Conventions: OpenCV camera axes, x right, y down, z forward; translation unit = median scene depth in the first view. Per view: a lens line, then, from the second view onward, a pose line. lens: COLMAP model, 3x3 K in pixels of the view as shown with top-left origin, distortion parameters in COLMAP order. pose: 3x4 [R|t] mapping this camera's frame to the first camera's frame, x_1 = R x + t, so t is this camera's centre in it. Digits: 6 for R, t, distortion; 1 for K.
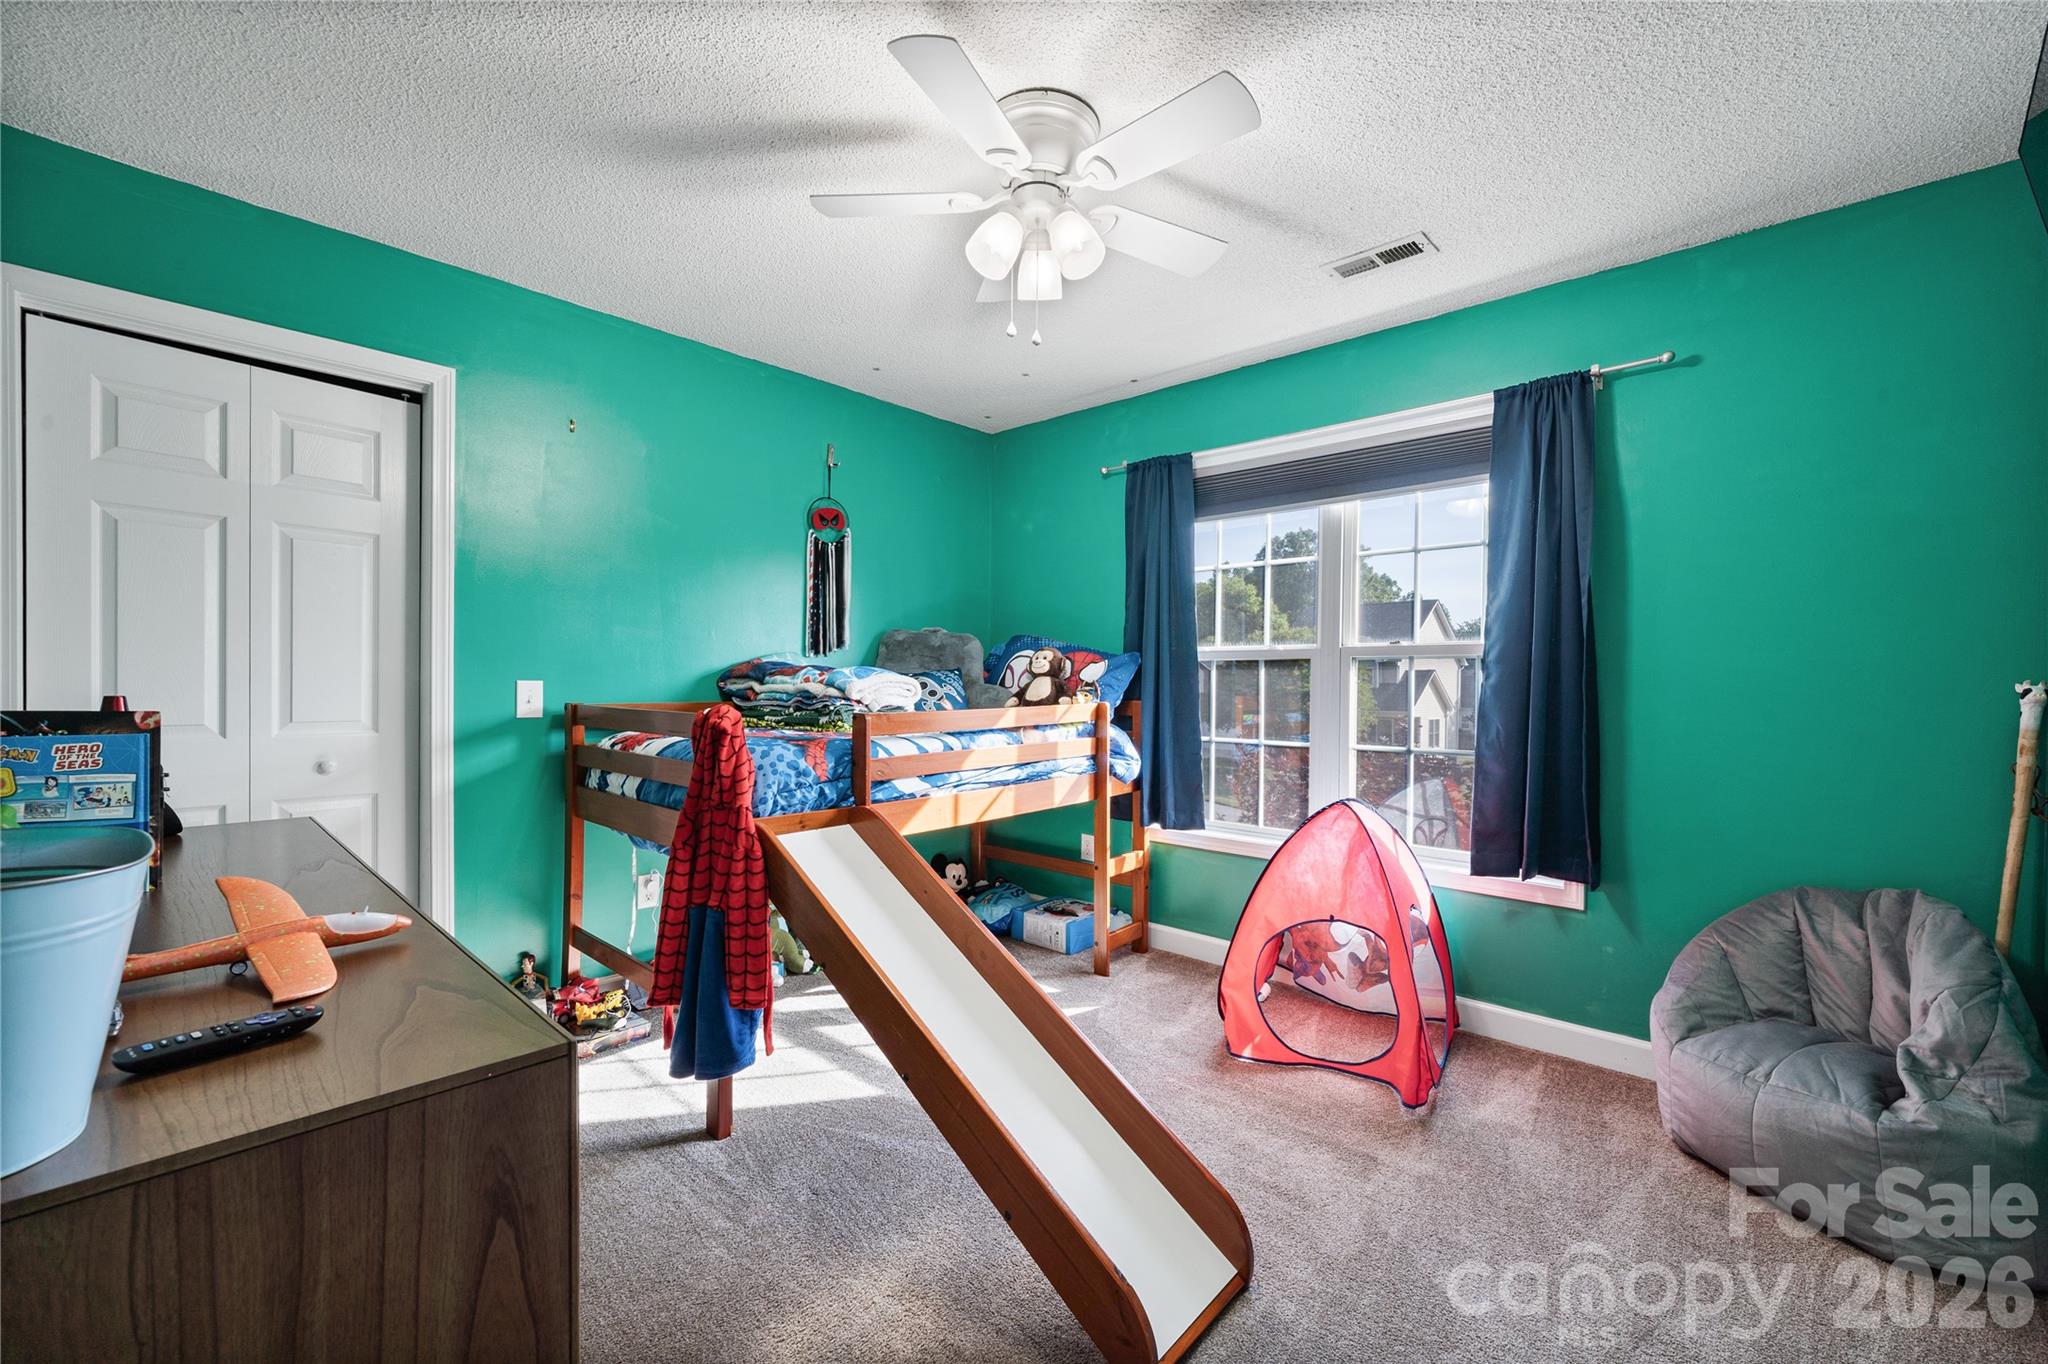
lens RADIAL K [[832.4, 0, 1032.5], [0, 832.4, 687.2], [0, 0, 1]] dist [-0.005637, 0.001887]
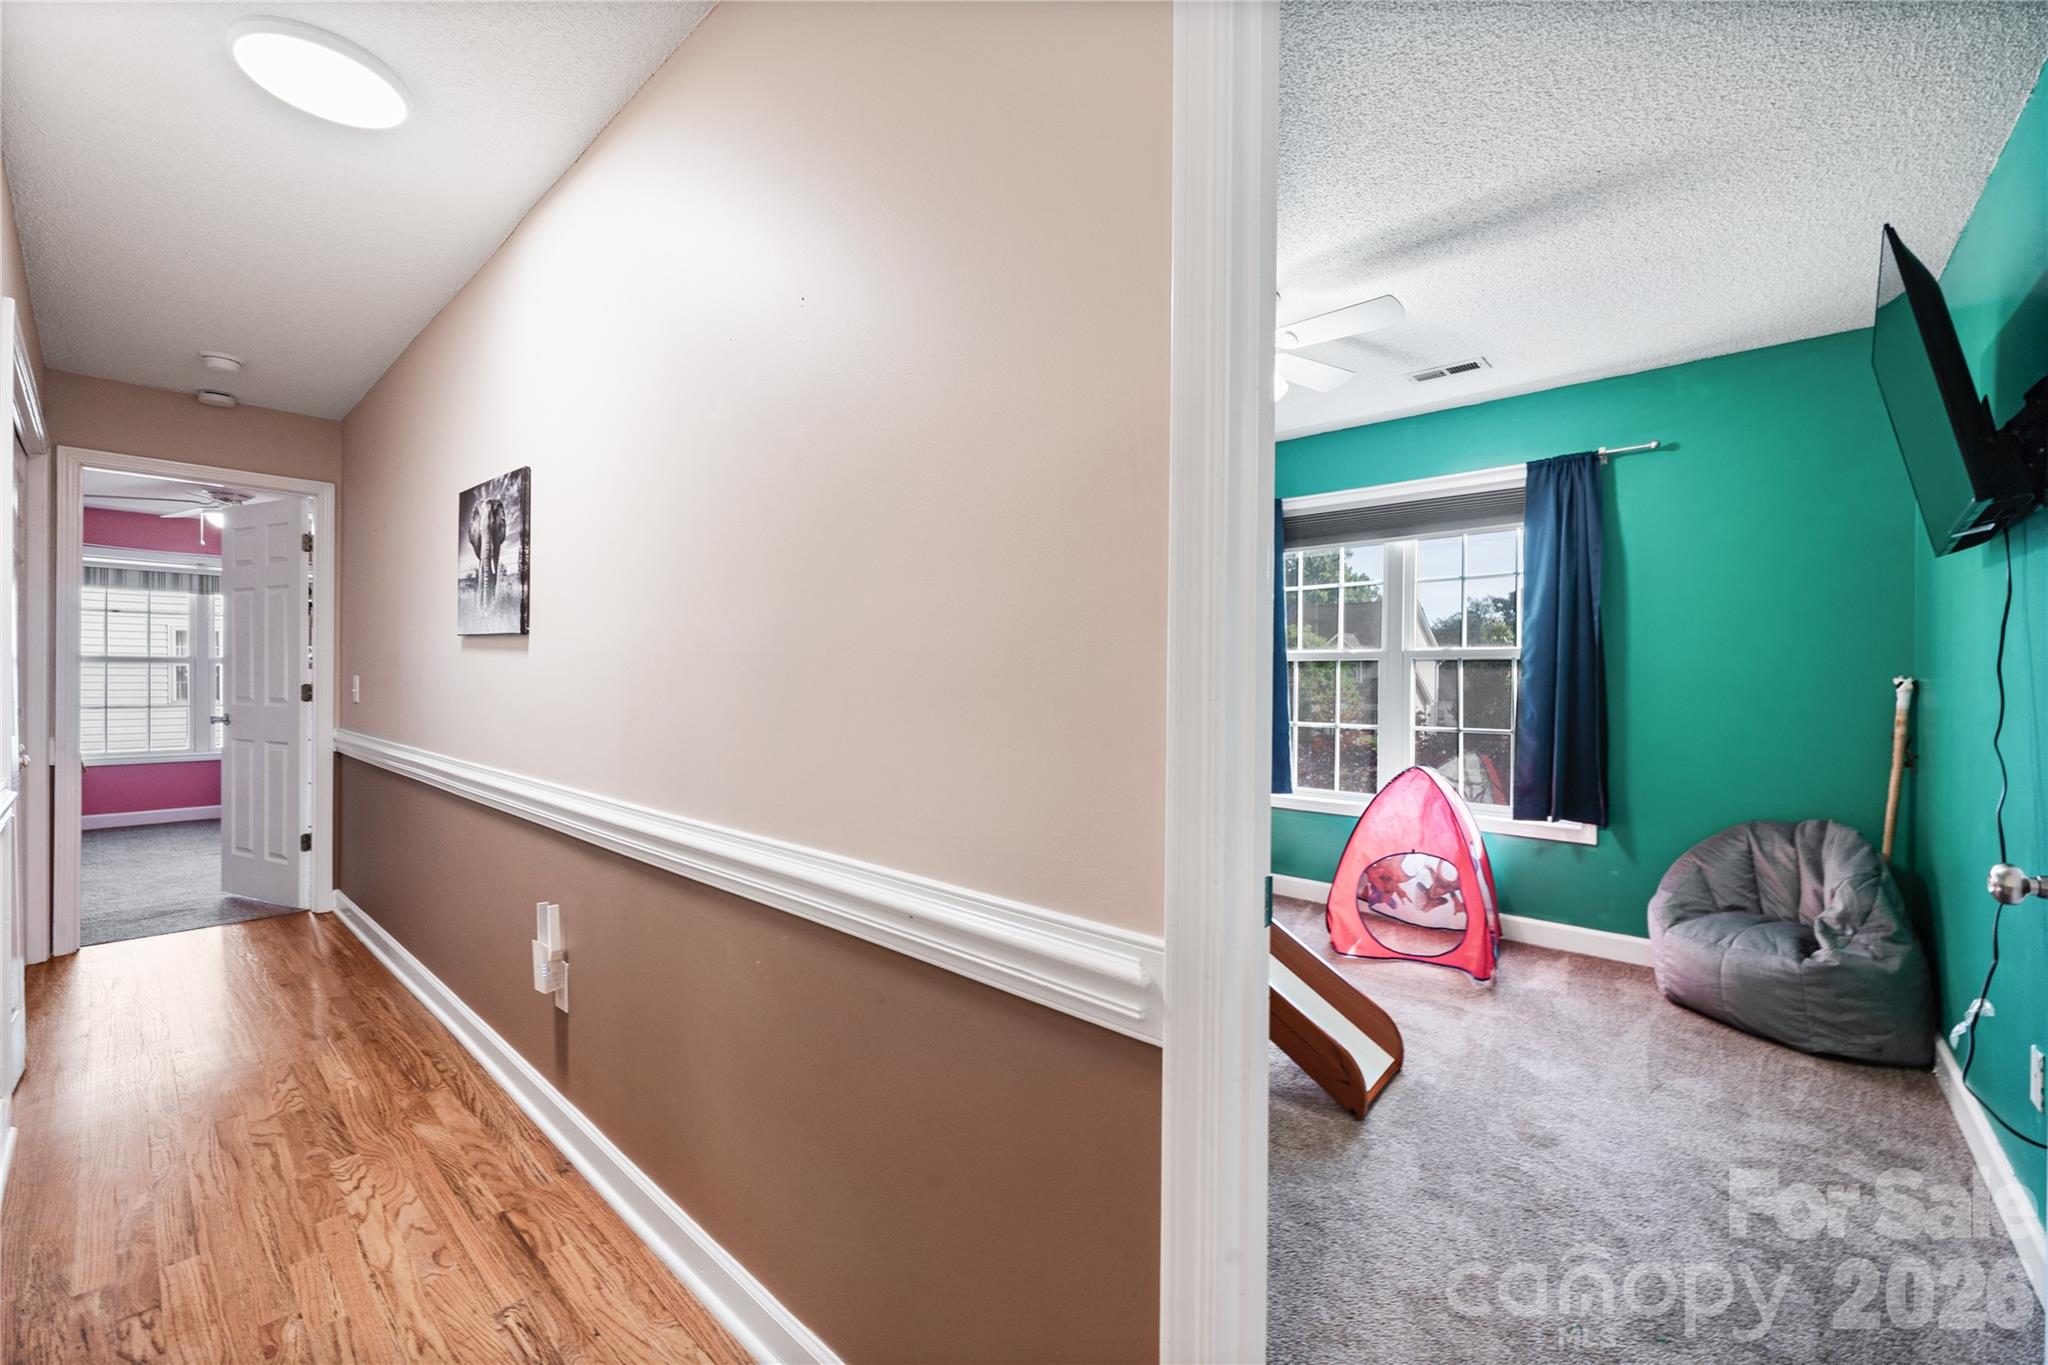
lens RADIAL K [[832.4, 0, 1013.5], [0, 832.4, 677.2], [0, 0, 1]] dist [-0.005637, 0.001887]
pose [[0.999860, -0.001818, 0.016638, -0.345391], [0.001948, 0.999968, -0.007802, 0.001931], [-0.016624, 0.007834, 0.999831, -0.383441]]
